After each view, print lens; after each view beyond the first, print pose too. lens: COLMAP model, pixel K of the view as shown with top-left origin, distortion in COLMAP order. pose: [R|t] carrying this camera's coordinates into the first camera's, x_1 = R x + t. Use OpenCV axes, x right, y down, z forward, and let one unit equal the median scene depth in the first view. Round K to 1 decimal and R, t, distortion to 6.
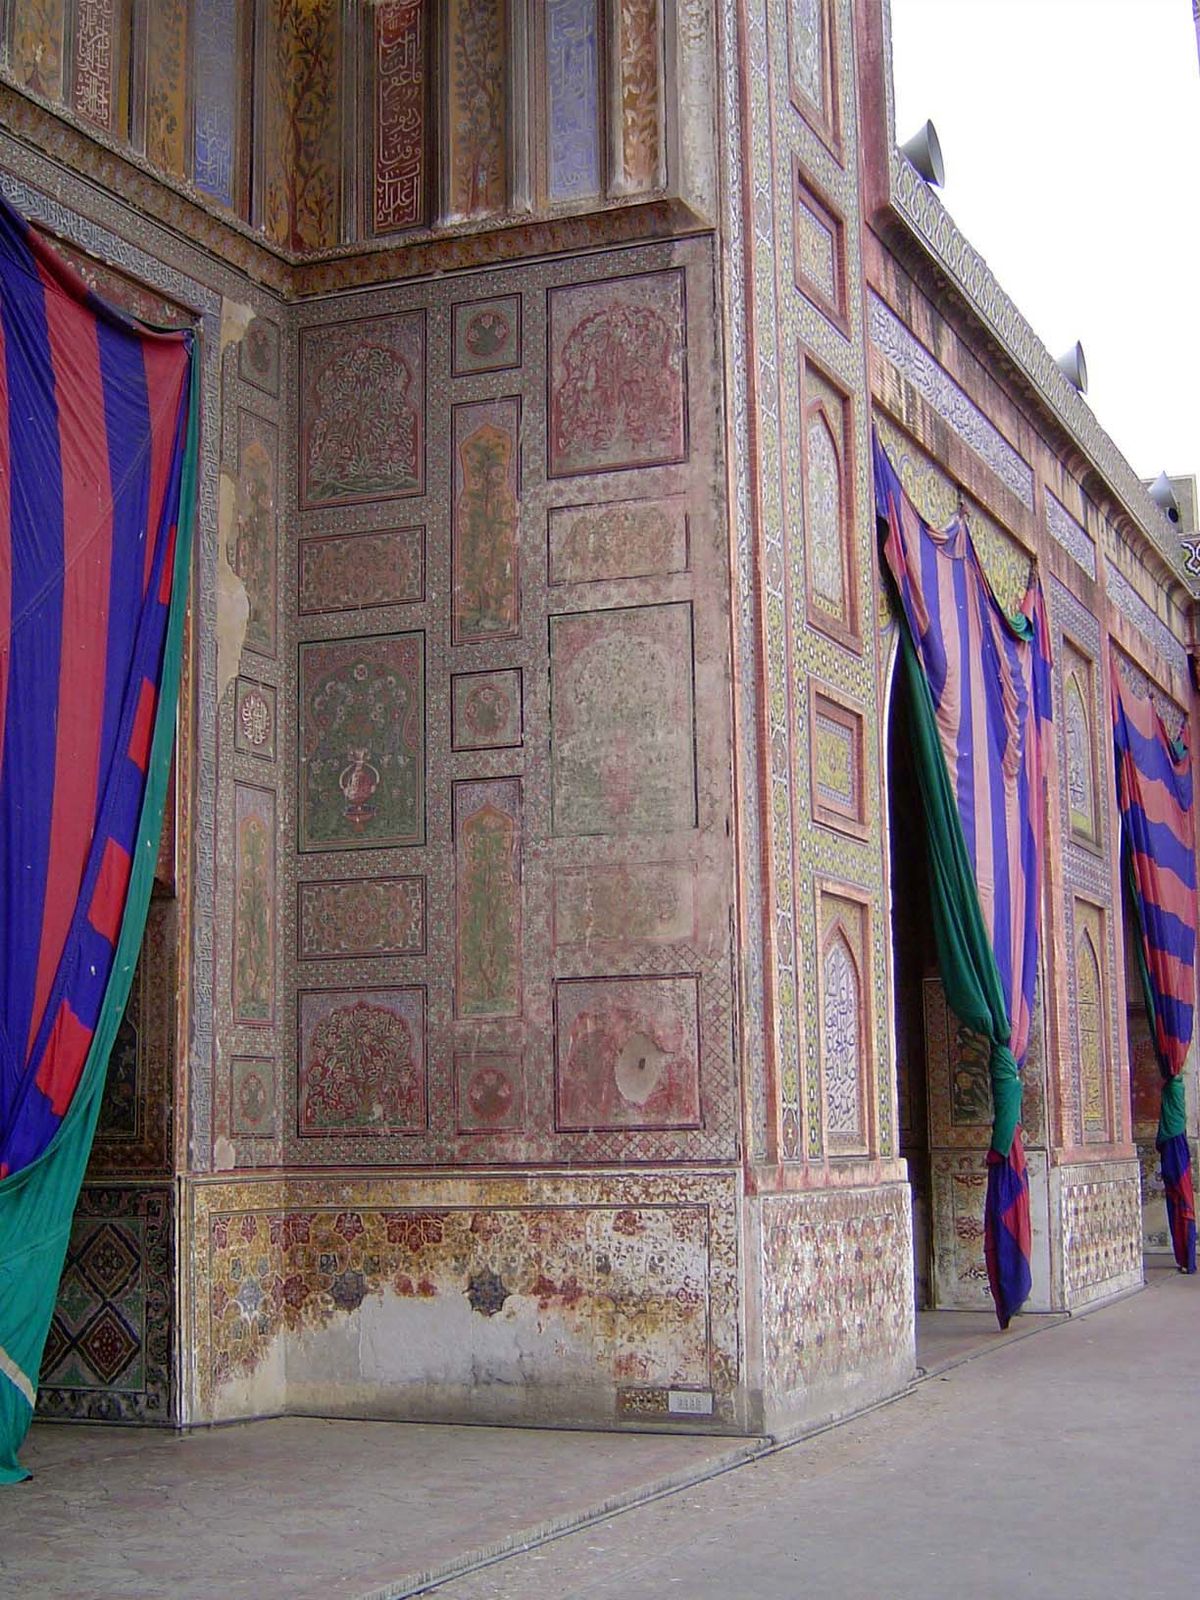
lens RADIAL K [[2394.9, 0, 600.0], [0, 2394.9, 800.0], [0, 0, 1]] dist [-0.036731, -0.092312]
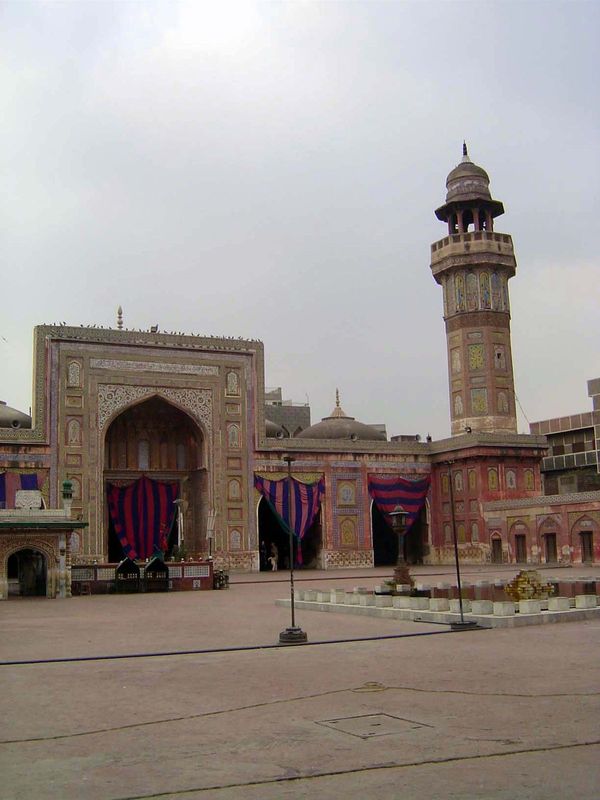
lens RADIAL K [[914.1, 0, 300.0], [0, 914.1, 400.0], [0, 0, 1]] dist [-0.098865, -0.141768]
pose [[0.756051, -0.111115, -0.645012, 3.307036], [0.105610, 0.993281, -0.047320, -0.326322], [0.645936, -0.032343, 0.762706, -2.090247]]
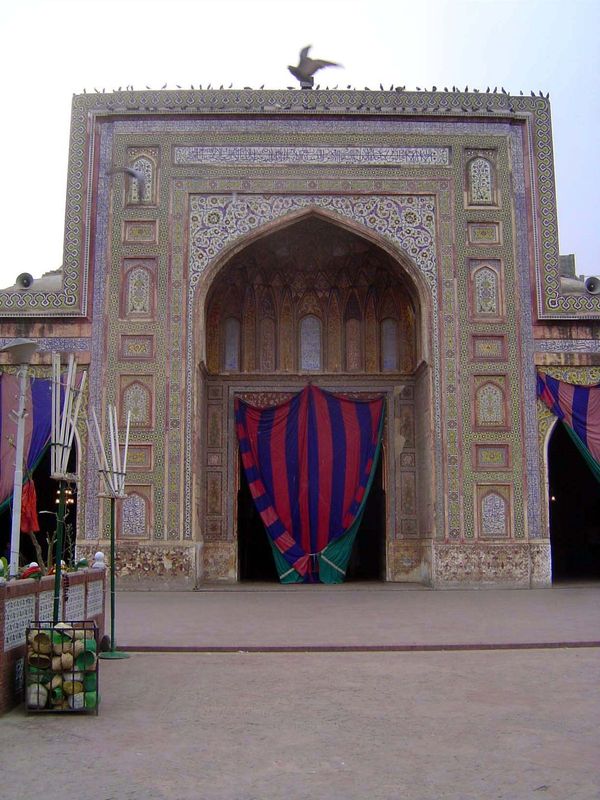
lens RADIAL K [[914.1, 0, 300.0], [0, 914.1, 400.0], [0, 0, 1]] dist [-0.098865, -0.141768]
pose [[0.398029, -0.123580, -0.909011, 1.801037], [0.119882, 0.989395, -0.082016, -0.027937], [0.909506, -0.076329, 0.408623, -0.102984]]
